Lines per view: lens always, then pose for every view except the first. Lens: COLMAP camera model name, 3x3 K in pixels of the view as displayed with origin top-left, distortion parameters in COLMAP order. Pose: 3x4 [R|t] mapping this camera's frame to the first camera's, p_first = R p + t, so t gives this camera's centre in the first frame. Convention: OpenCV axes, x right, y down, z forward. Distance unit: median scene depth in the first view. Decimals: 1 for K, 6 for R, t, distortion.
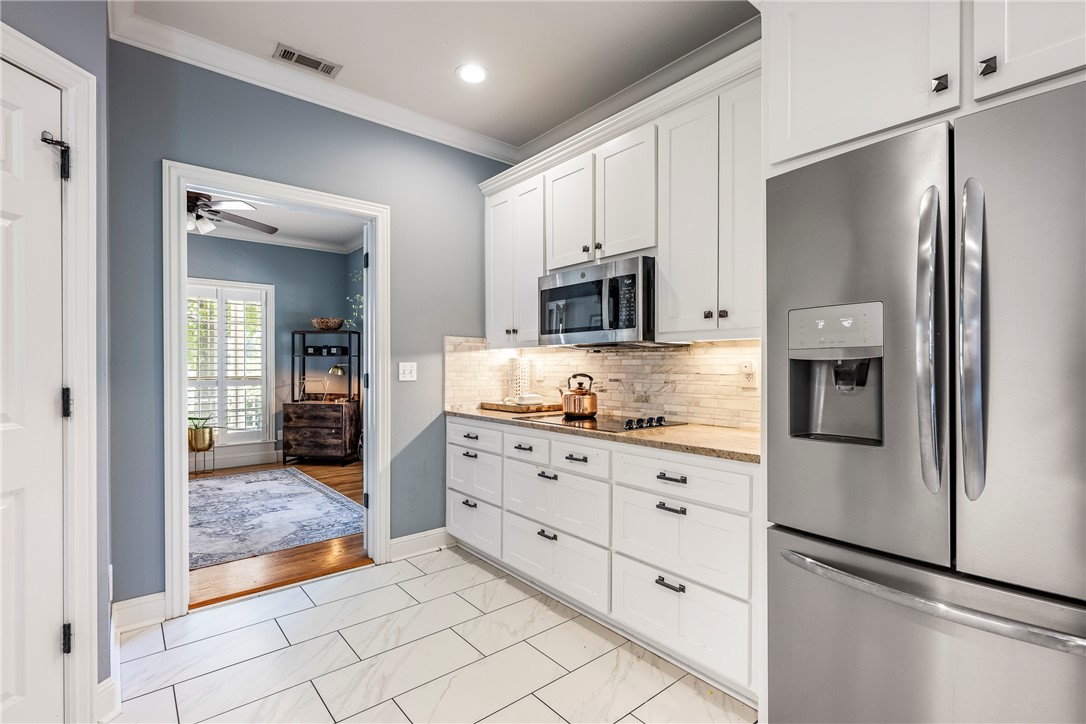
lens RADIAL K [[497.6, 0, 553.4], [0, 497.6, 365.5], [0, 0, 1]] dist [0.006091, 0.001016]
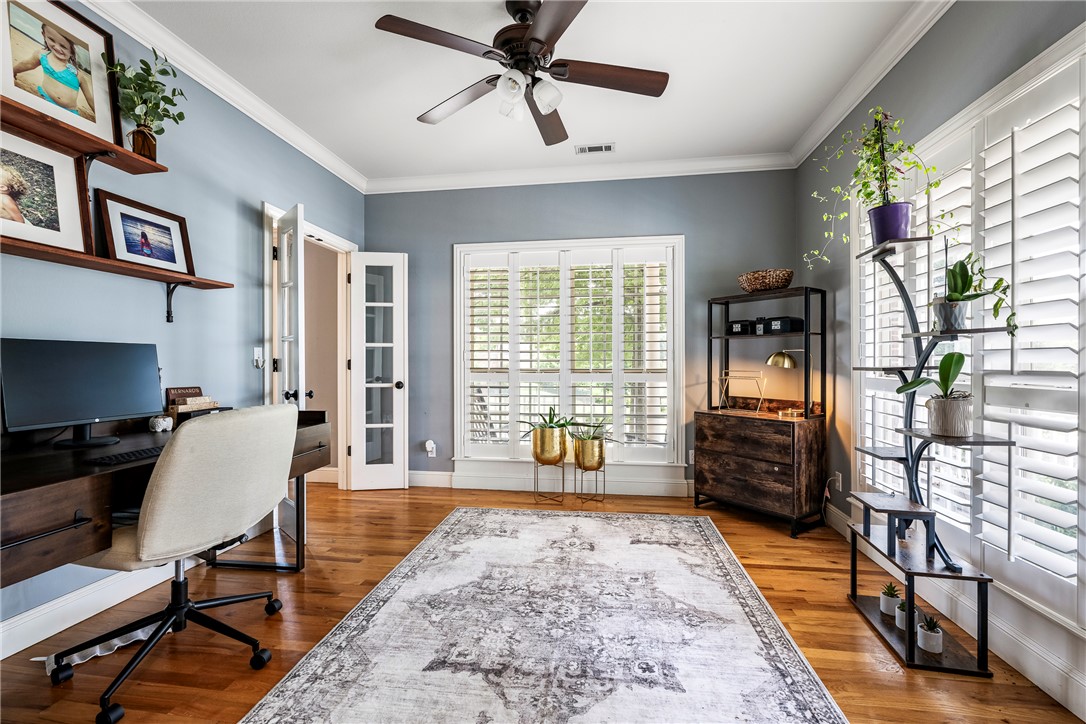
lens RADIAL K [[452.4, 0, 537.3], [0, 452.4, 364.0], [0, 0, 1]] dist [0.003183, 0.000162]
pose [[0.636967, -0.000277, -0.770891, -0.219745], [0.000890, 1.000000, 0.000376, 0.014767], [0.770891, -0.000926, 0.636967, 0.468176]]
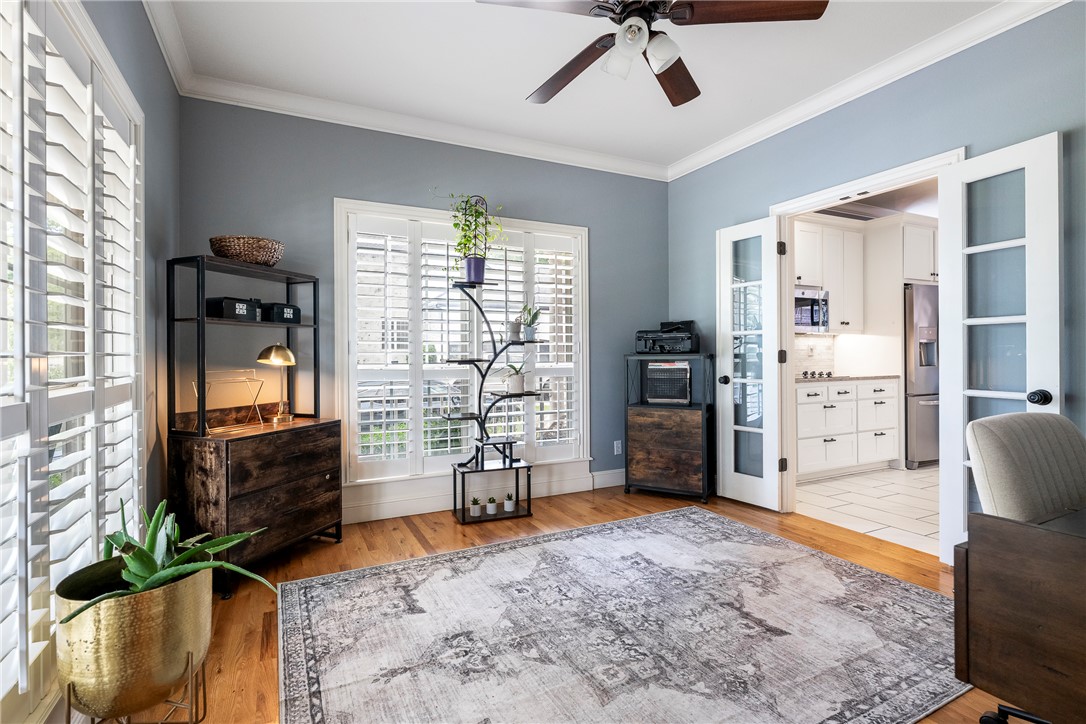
lens RADIAL K [[452.4, 0, 547.9], [0, 452.4, 360.4], [0, 0, 1]] dist [0.003183, 0.000162]
pose [[0.282421, -0.014974, 0.959174, -0.796809], [0.008083, 0.999880, 0.013230, 0.012500], [-0.959256, 0.004017, 0.282508, 0.654890]]
